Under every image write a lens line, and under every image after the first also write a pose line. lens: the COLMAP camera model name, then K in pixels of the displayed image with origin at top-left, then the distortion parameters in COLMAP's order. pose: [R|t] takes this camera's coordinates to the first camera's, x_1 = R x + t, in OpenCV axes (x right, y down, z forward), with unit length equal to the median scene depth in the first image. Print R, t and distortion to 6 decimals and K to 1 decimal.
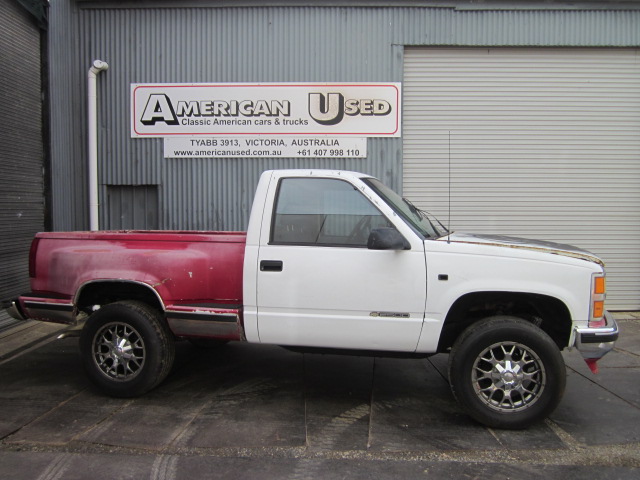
lens RADIAL K [[535.2, 0, 326.2], [0, 535.2, 240.2], [0, 0, 1]] dist [-0.046062, 0.017934]
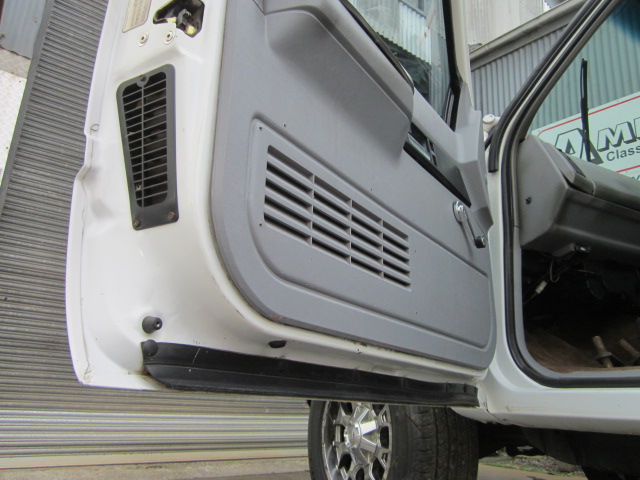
lens RADIAL K [[531.1, 0, 320.0], [0, 531.1, 240.0], [0, 0, 1]] dist [-0.053718, 0.012780]
pose [[0.640023, -0.185934, -0.745519, -0.036910], [-0.094265, 0.943948, -0.316348, 0.110362], [0.762551, 0.272746, 0.586621, 0.381803]]
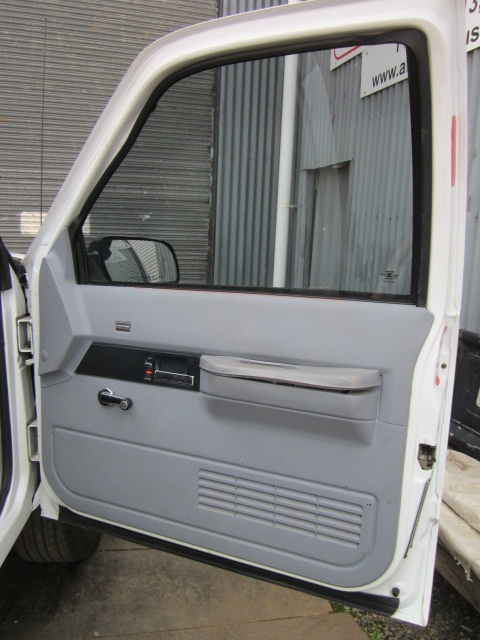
lens RADIAL K [[535.2, 0, 240.0], [0, 535.2, 320.0], [0, 0, 1]] dist [-0.046062, 0.017934]
pose [[0.282844, 0.173857, -0.943278, 0.124511], [-0.091265, 0.983852, 0.153969, -0.029380], [0.954814, 0.042539, 0.294144, 0.782268]]
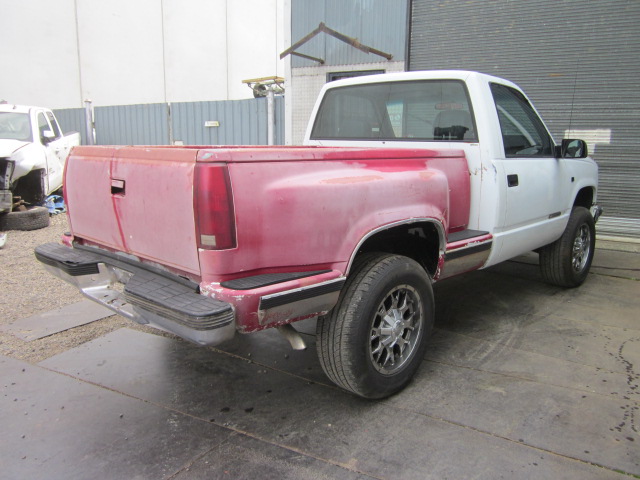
lens RADIAL K [[531.1, 0, 320.0], [0, 531.1, 240.0], [0, 0, 1]] dist [-0.053718, 0.012780]
pose [[-0.510658, 0.167568, -0.843296, 0.529632], [-0.054041, 0.972629, 0.225992, -0.031078], [0.858084, 0.160977, -0.487626, 0.829992]]
